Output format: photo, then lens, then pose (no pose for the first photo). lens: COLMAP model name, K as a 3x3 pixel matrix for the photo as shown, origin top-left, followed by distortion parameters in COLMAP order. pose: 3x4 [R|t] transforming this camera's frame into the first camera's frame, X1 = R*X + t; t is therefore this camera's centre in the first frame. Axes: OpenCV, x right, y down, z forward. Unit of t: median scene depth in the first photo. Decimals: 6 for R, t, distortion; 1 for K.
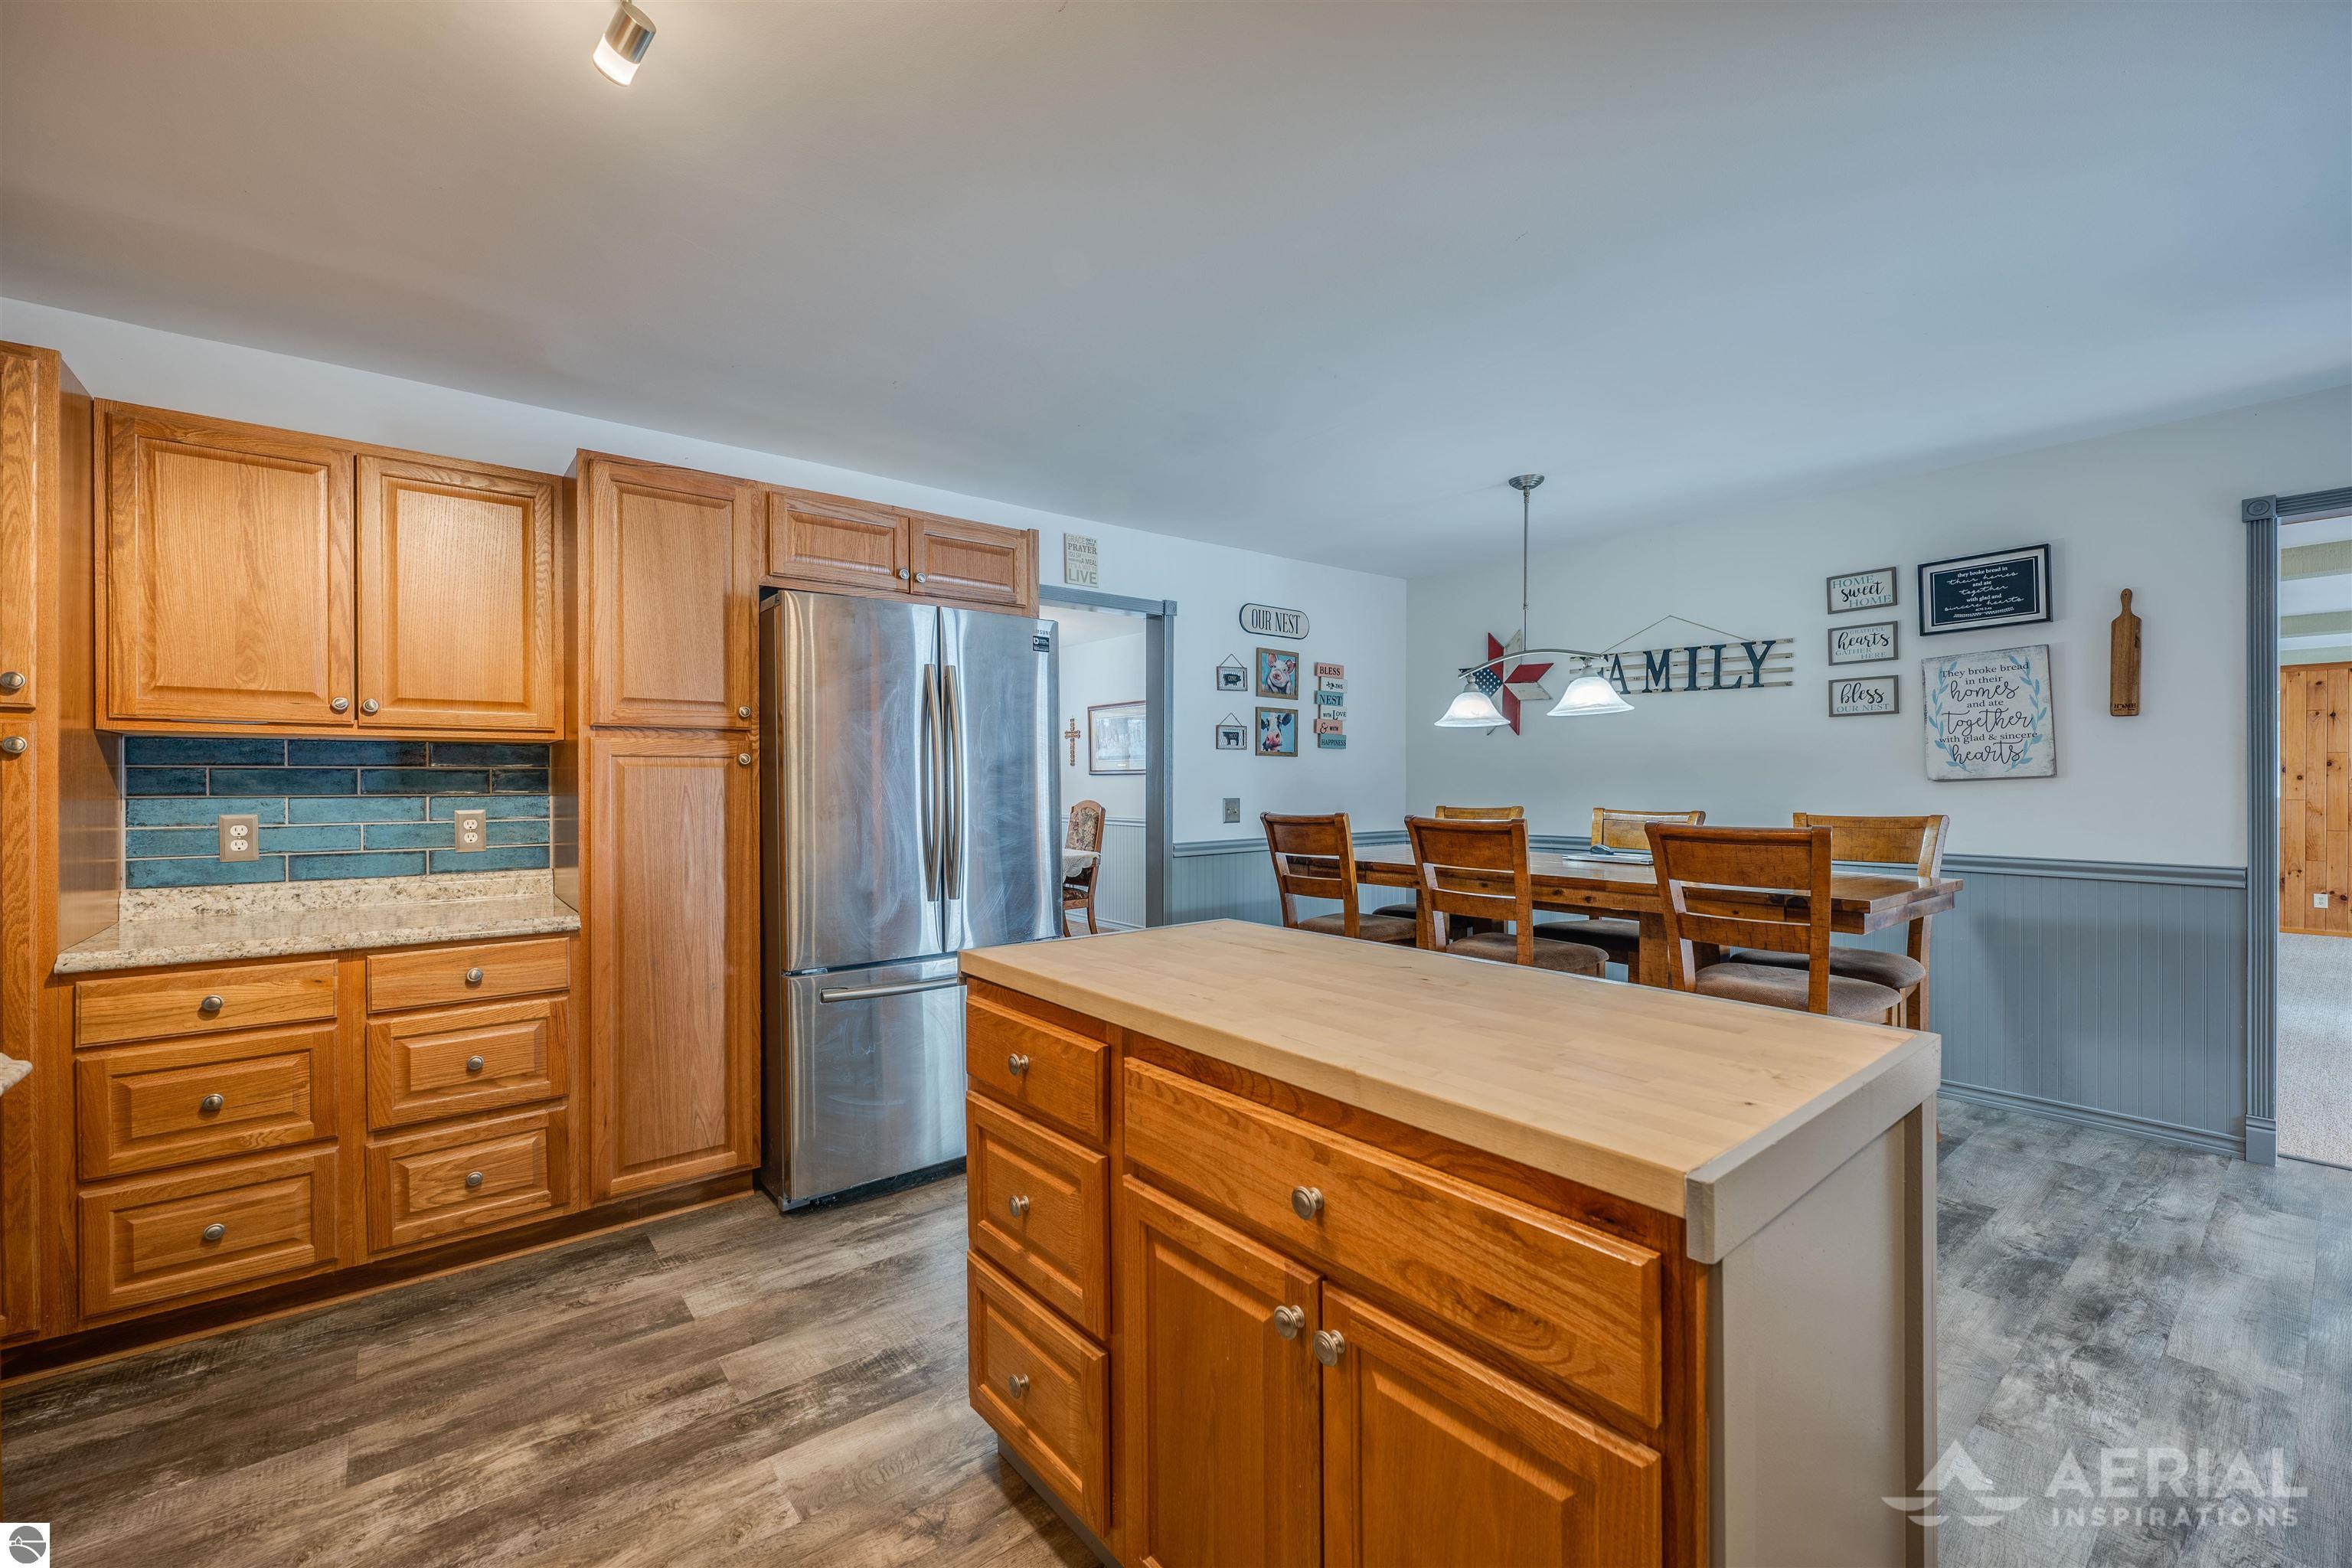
lens RADIAL K [[964.5, 0, 1182.8], [0, 964.5, 776.2], [0, 0, 1]] dist [-0.000193, -0.000114]
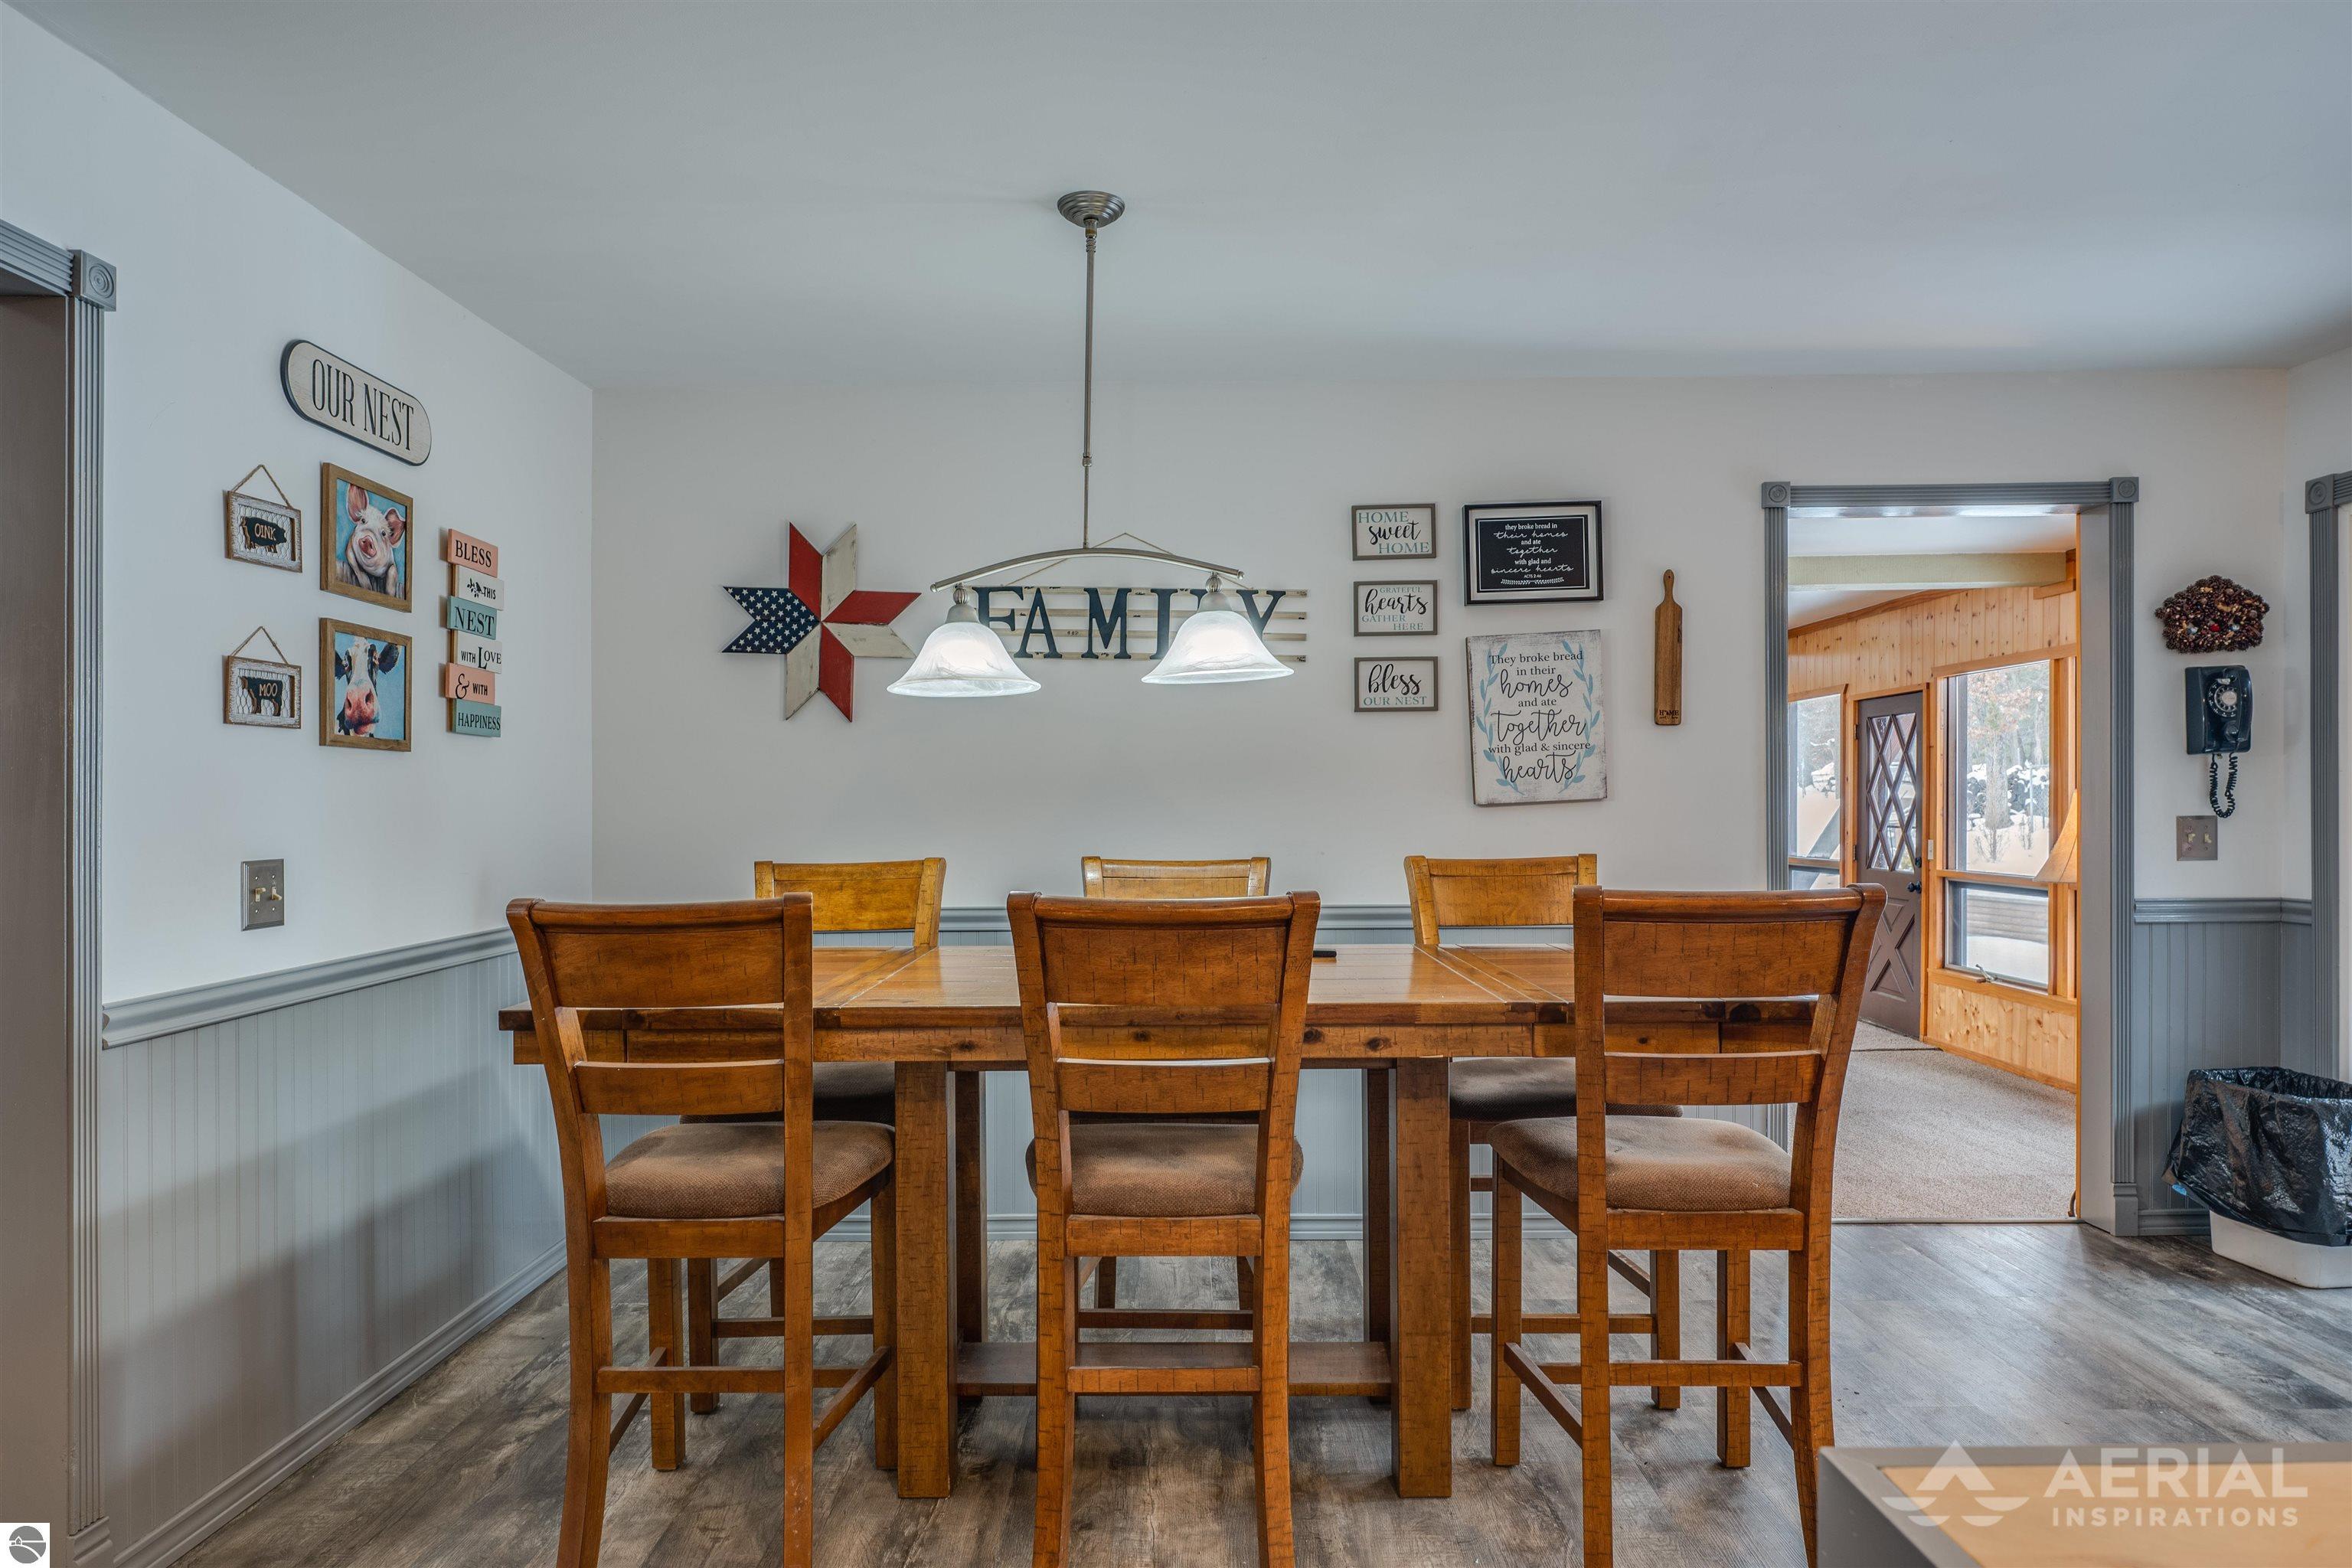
lens RADIAL K [[1374.4, 0, 1176.9], [0, 1374.4, 801.6], [0, 0, 1]] dist [0.003202, -0.001477]
pose [[0.641797, -0.001778, 0.766873, -0.146115], [0.000207, 0.999998, 0.002146, -0.000465], [-0.766875, -0.001218, 0.641795, 0.461195]]
